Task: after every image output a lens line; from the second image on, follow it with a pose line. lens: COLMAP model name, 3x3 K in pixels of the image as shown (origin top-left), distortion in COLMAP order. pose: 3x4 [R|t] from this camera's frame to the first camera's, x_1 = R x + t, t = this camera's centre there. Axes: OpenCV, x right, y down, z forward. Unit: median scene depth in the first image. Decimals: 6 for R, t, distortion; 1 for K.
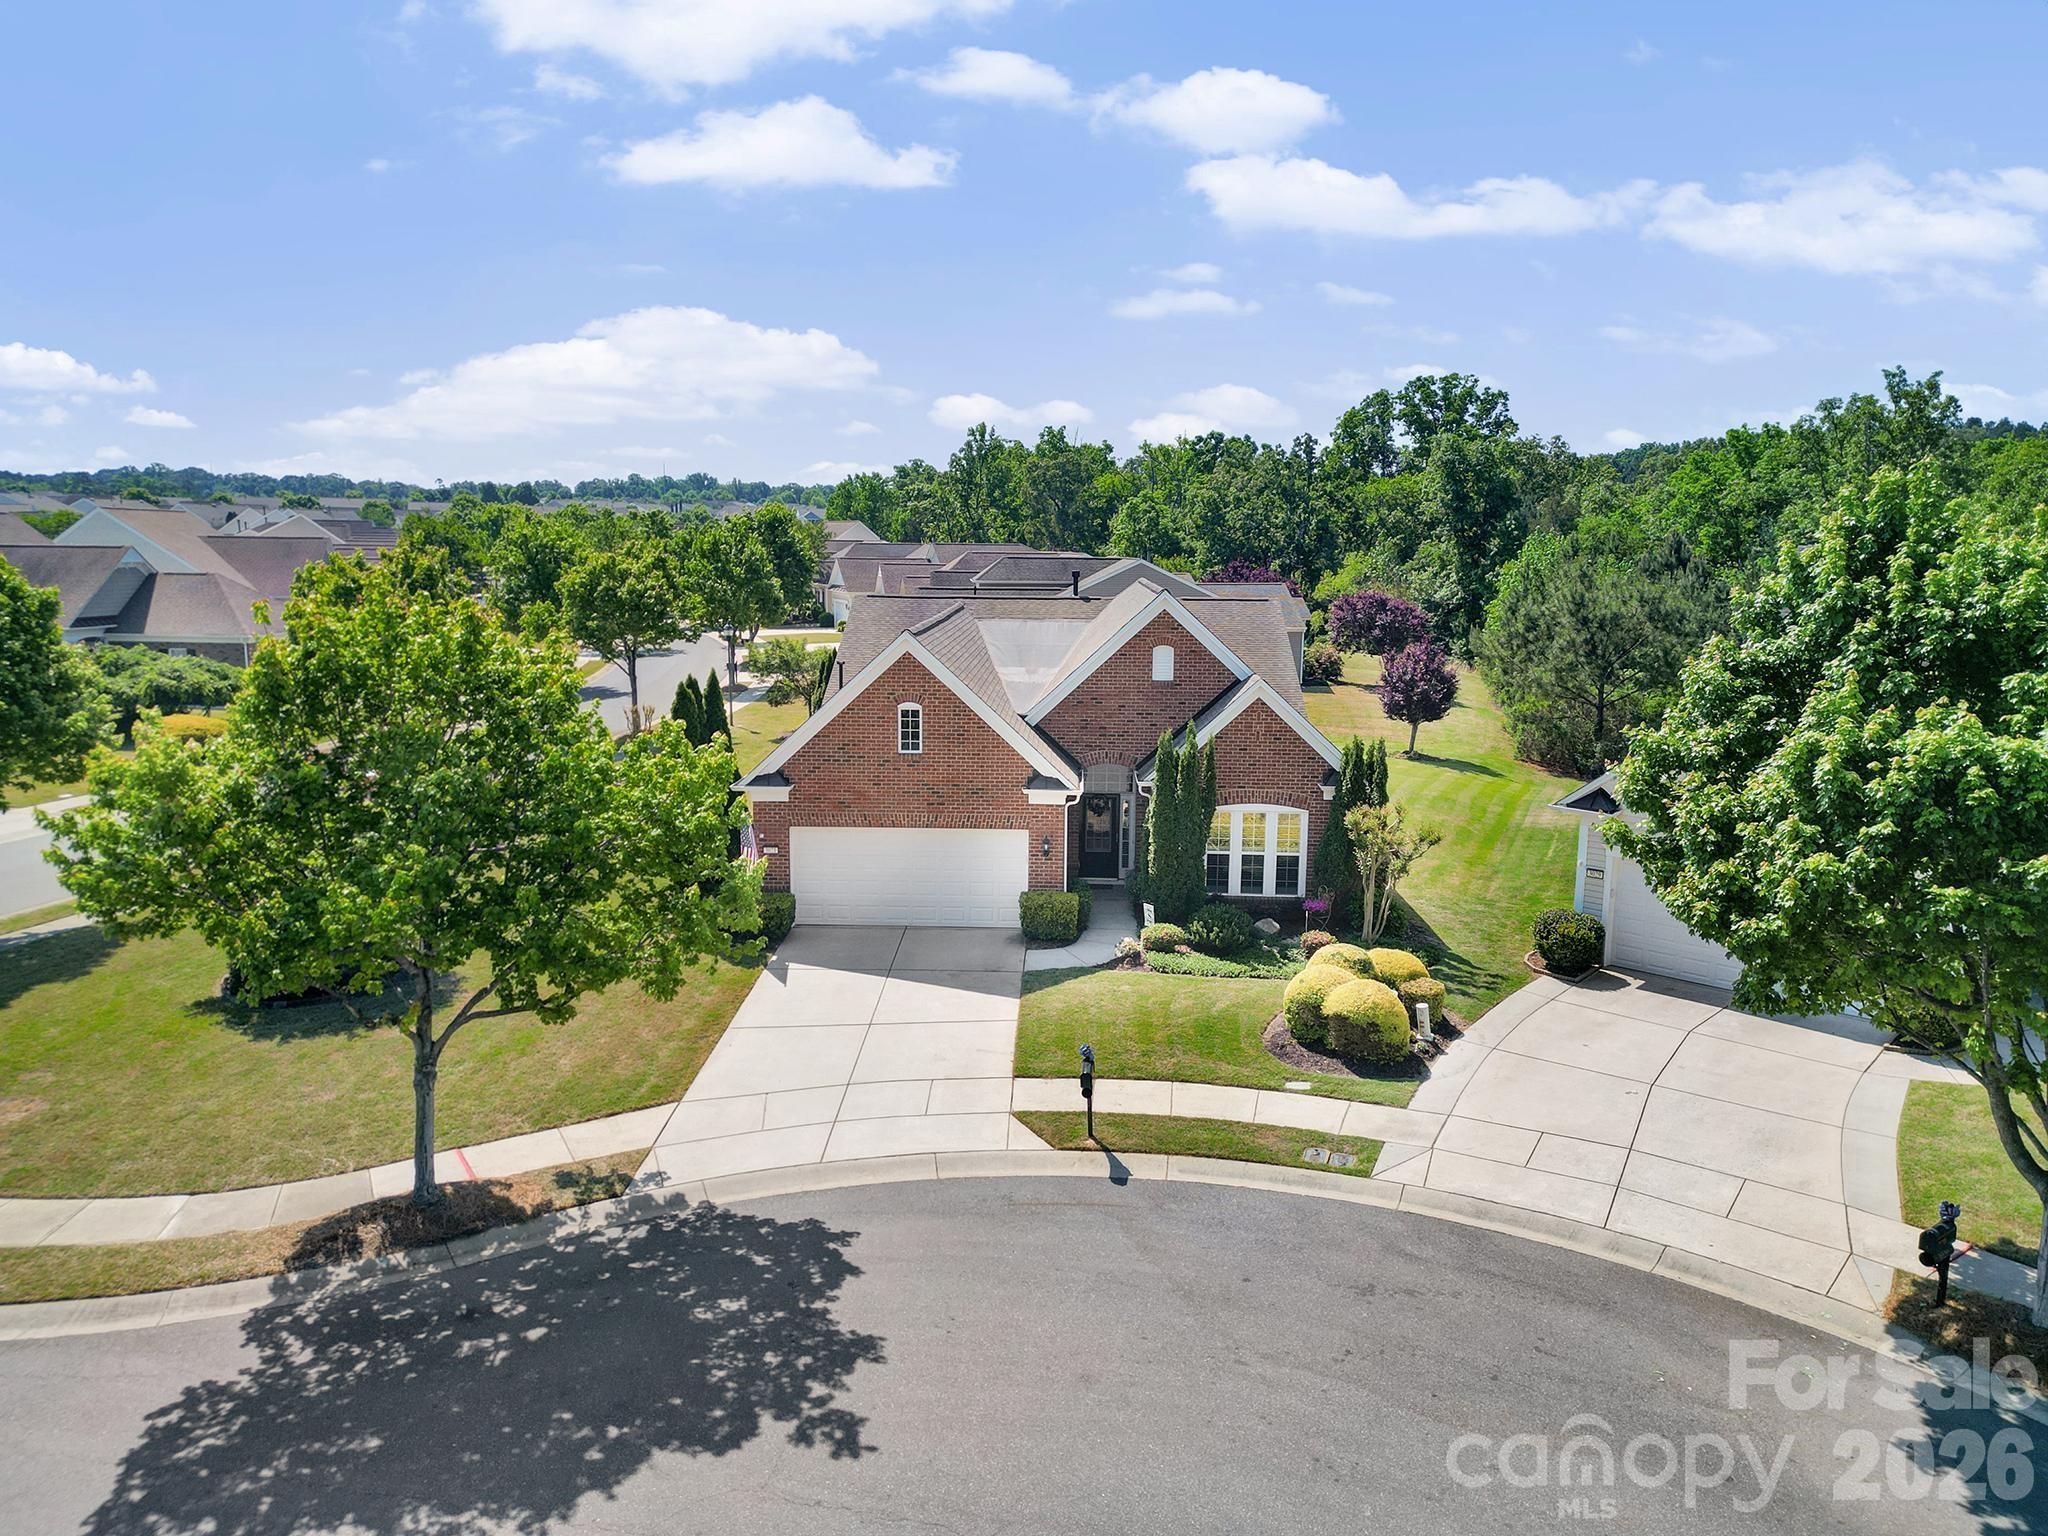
lens RADIAL K [[1431.0, 0, 1011.6], [0, 1431.0, 760.7], [0, 0, 1]] dist [0.064268, -0.062744]
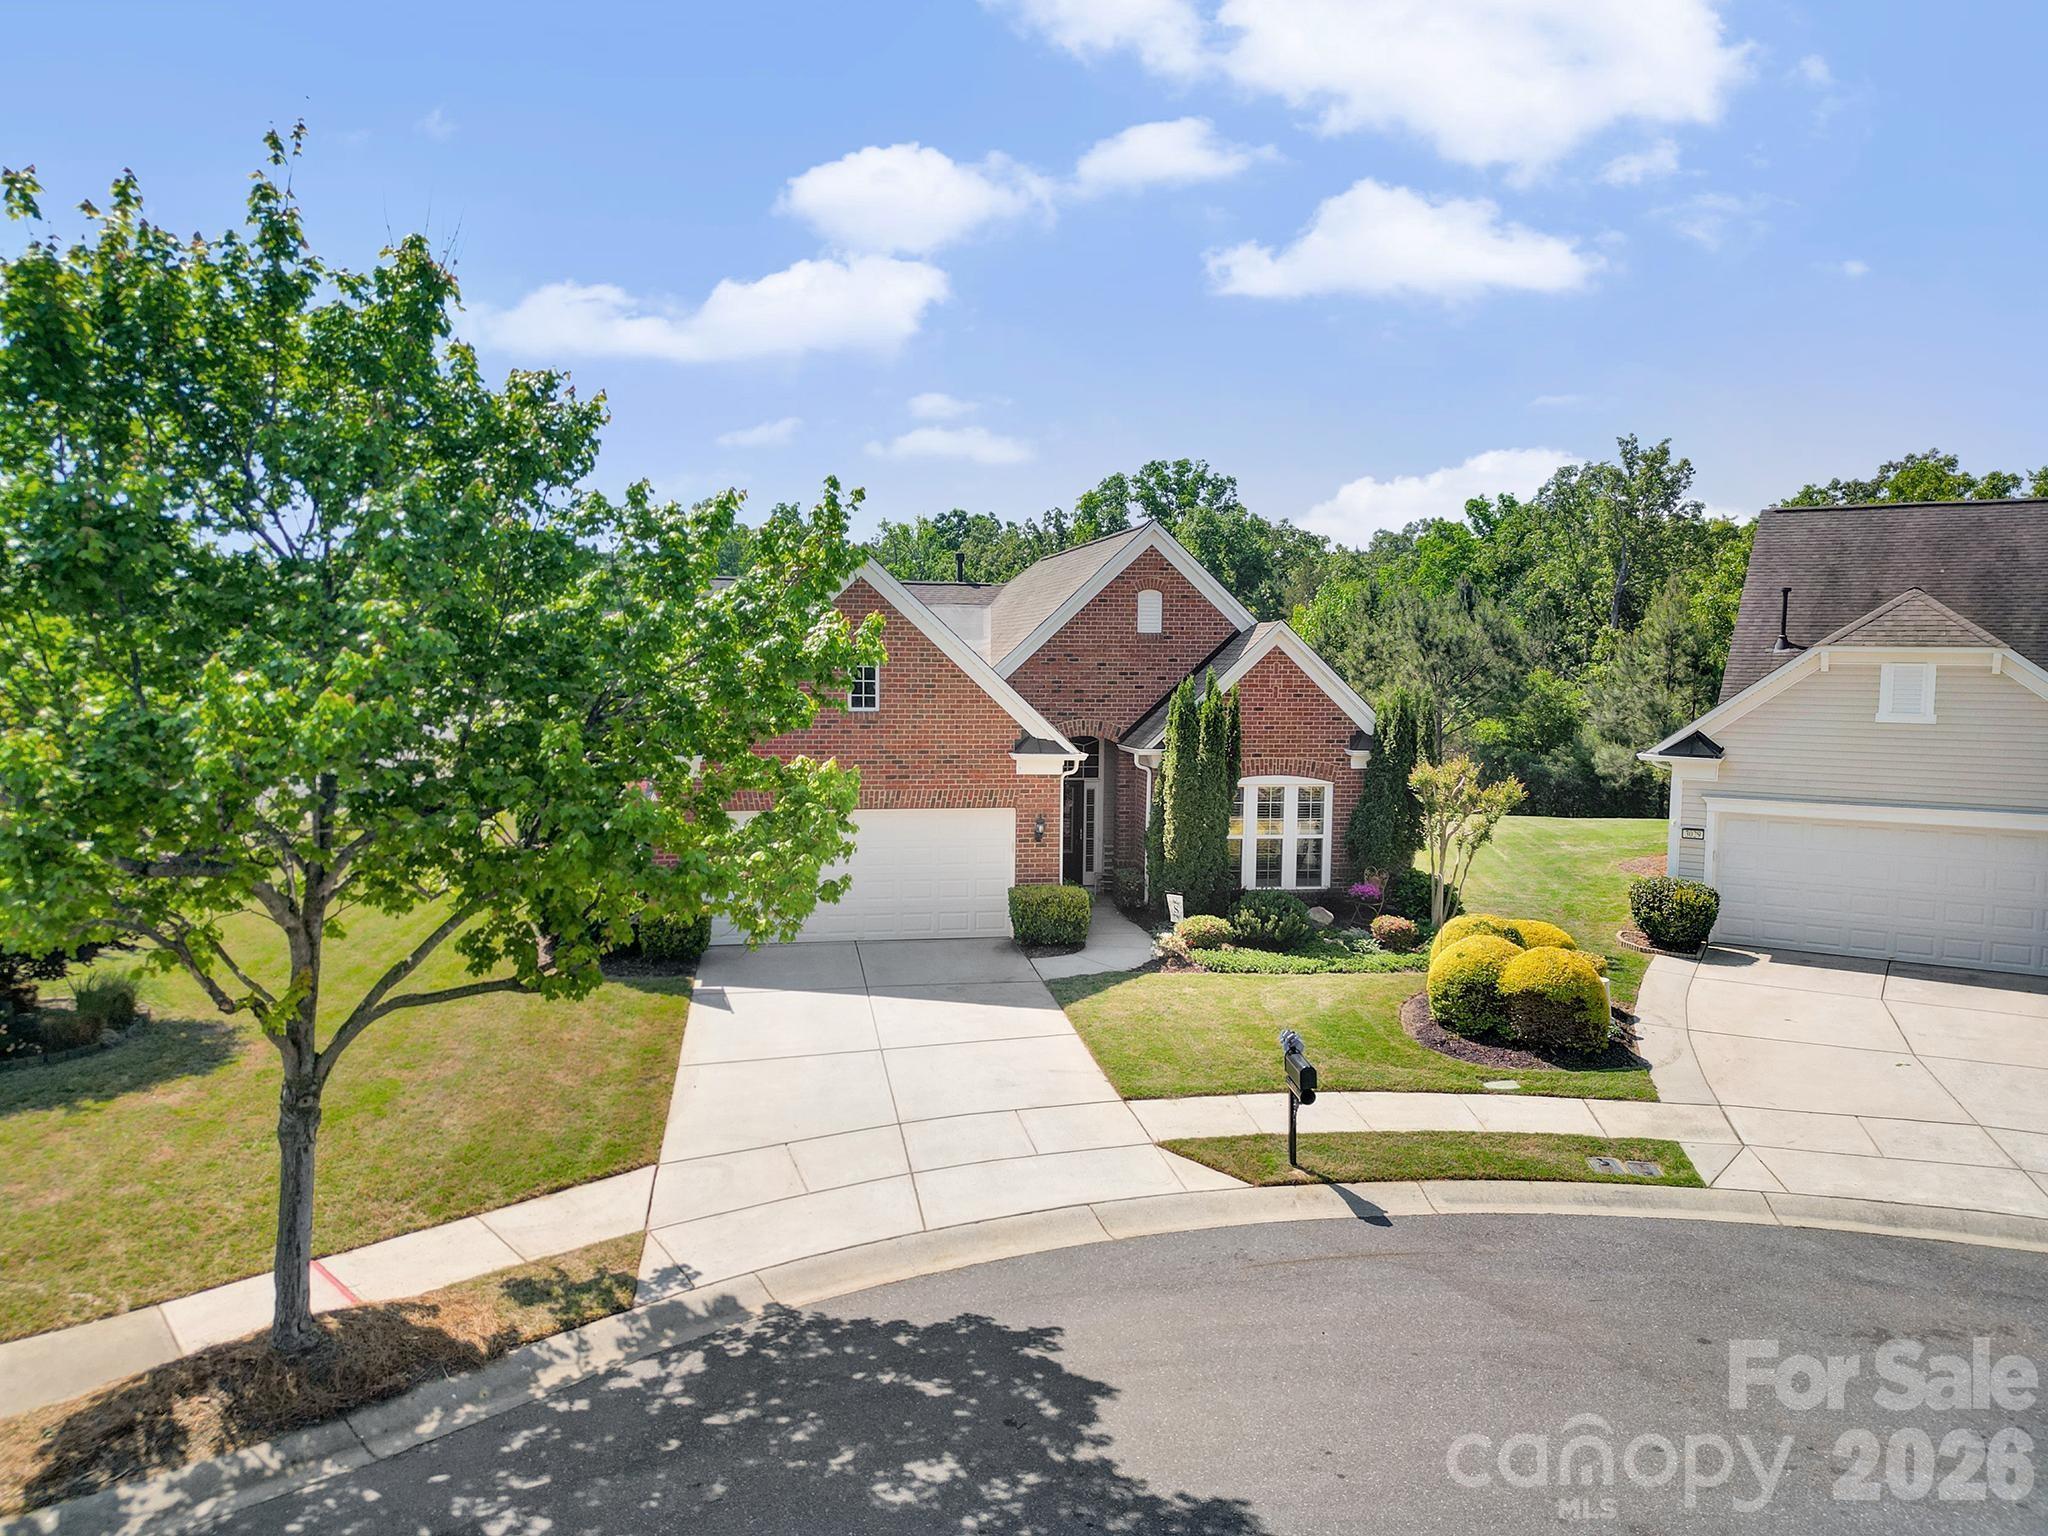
lens RADIAL K [[1431.0, 0, 1011.6], [0, 1431.0, 760.7], [0, 0, 1]] dist [0.064268, -0.062744]
pose [[0.977894, -0.014742, 0.208582, -0.192972], [0.030443, 0.996921, -0.072268, 0.099411], [-0.206875, 0.077021, 0.975331, 0.294287]]
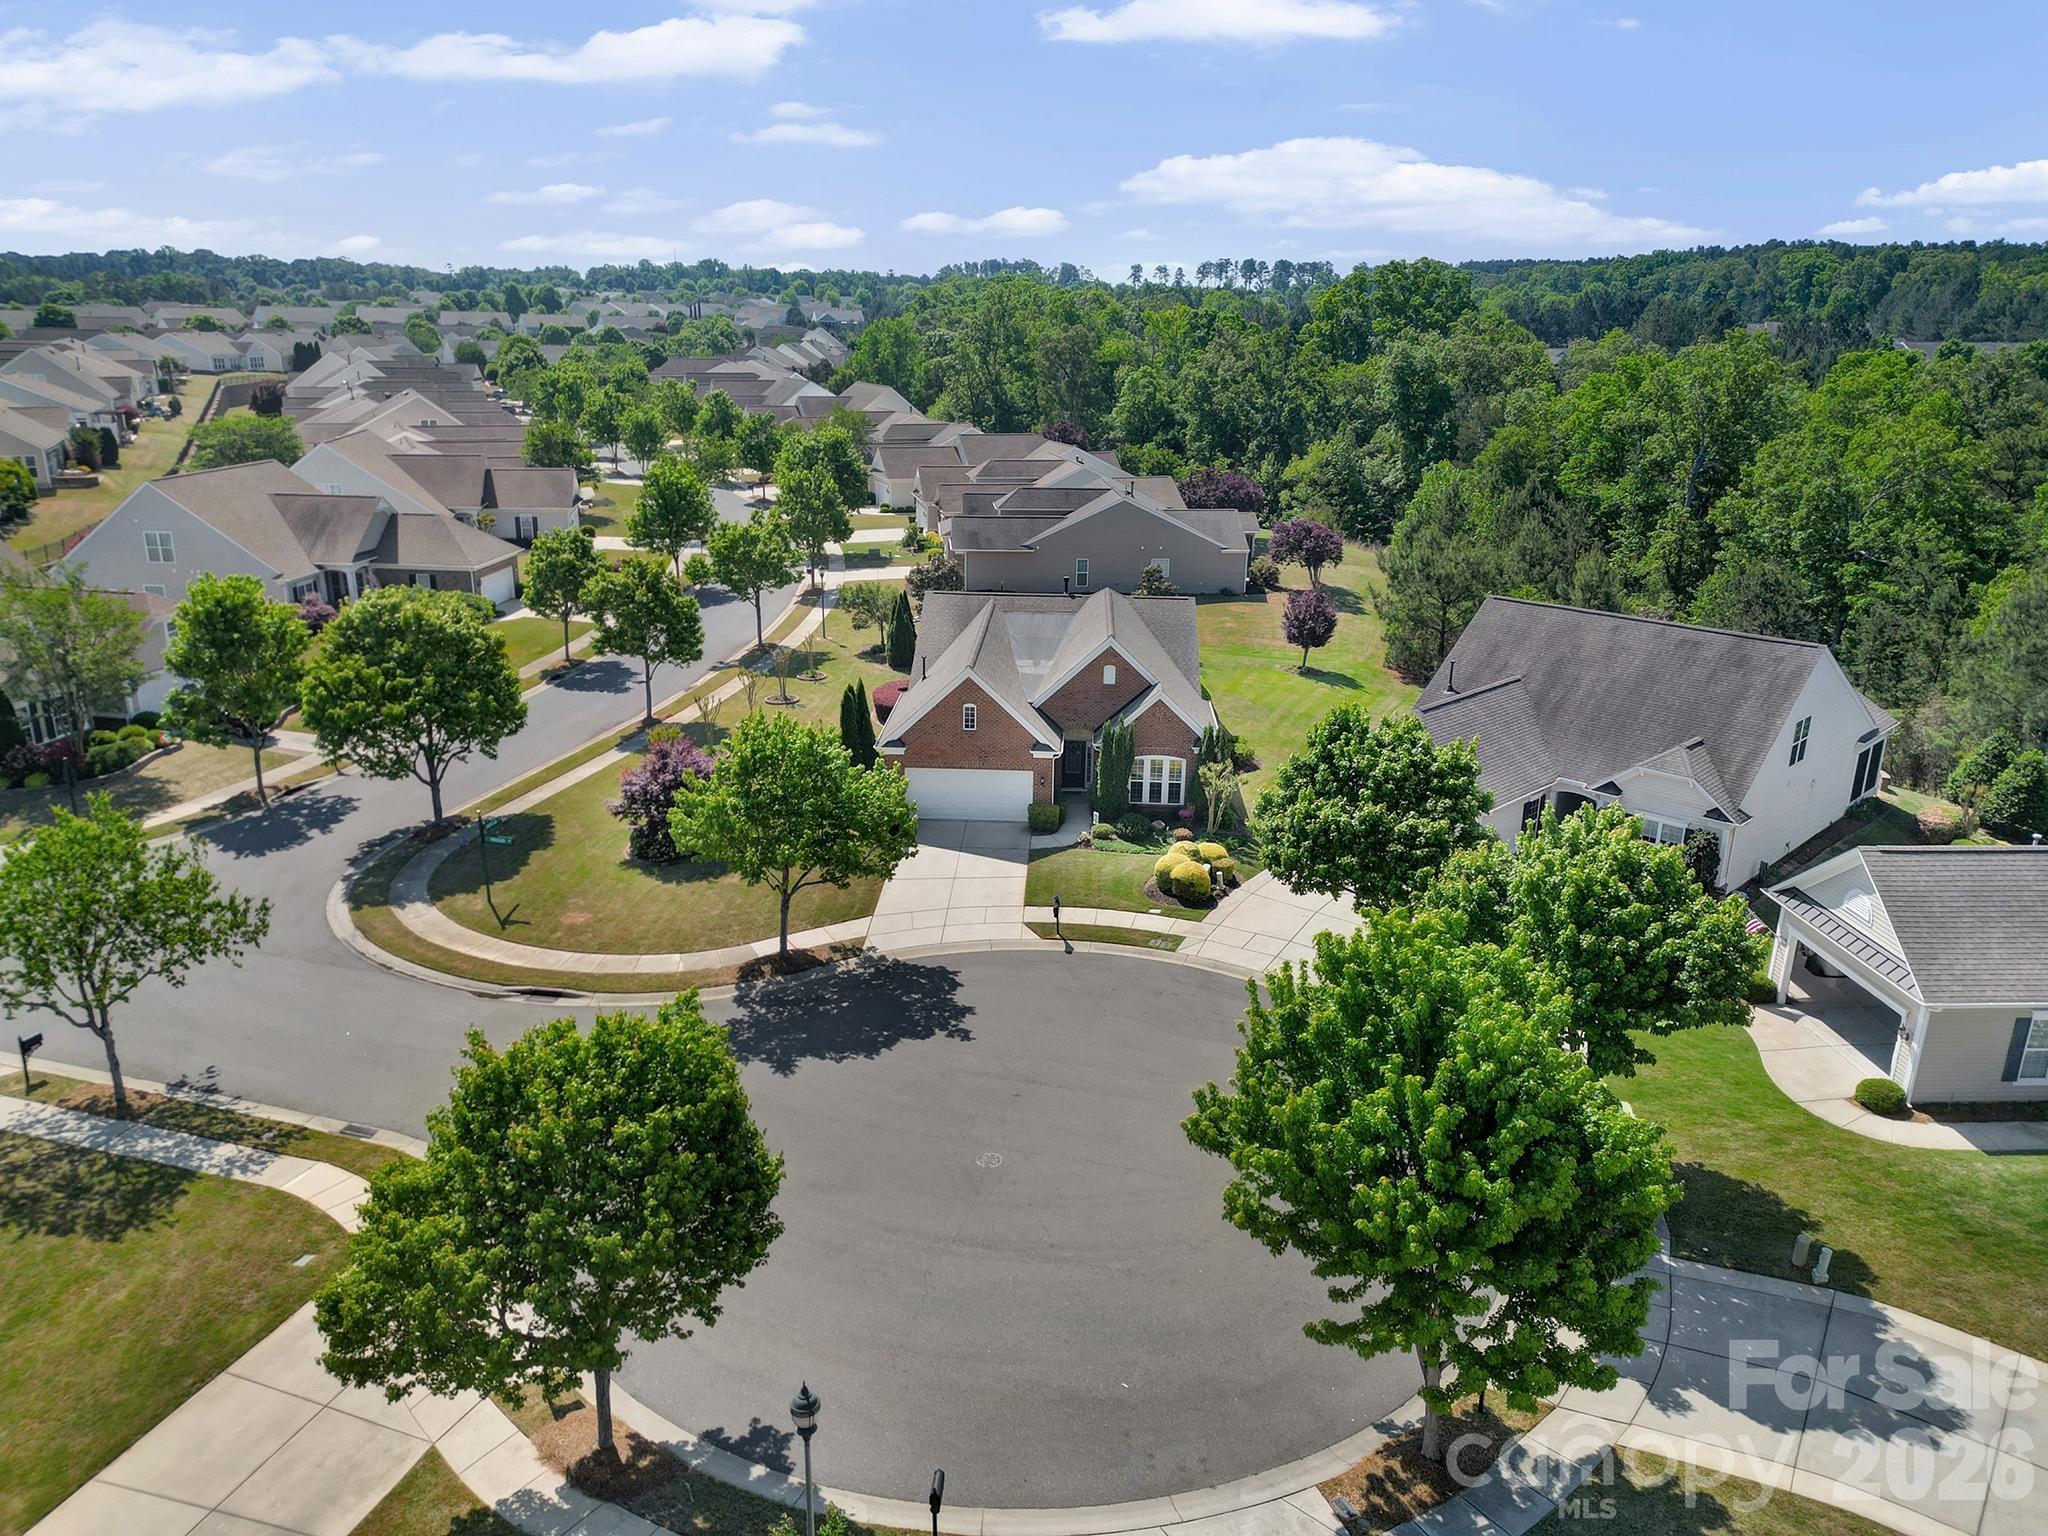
lens RADIAL K [[1431.0, 0, 1011.6], [0, 1431.0, 760.7], [0, 0, 1]] dist [0.064268, -0.062744]
pose [[0.999932, 0.008952, -0.007507, -0.003068], [-0.007742, 0.988937, 0.148133, -0.301986], [0.008750, -0.148065, 0.988939, -1.053403]]
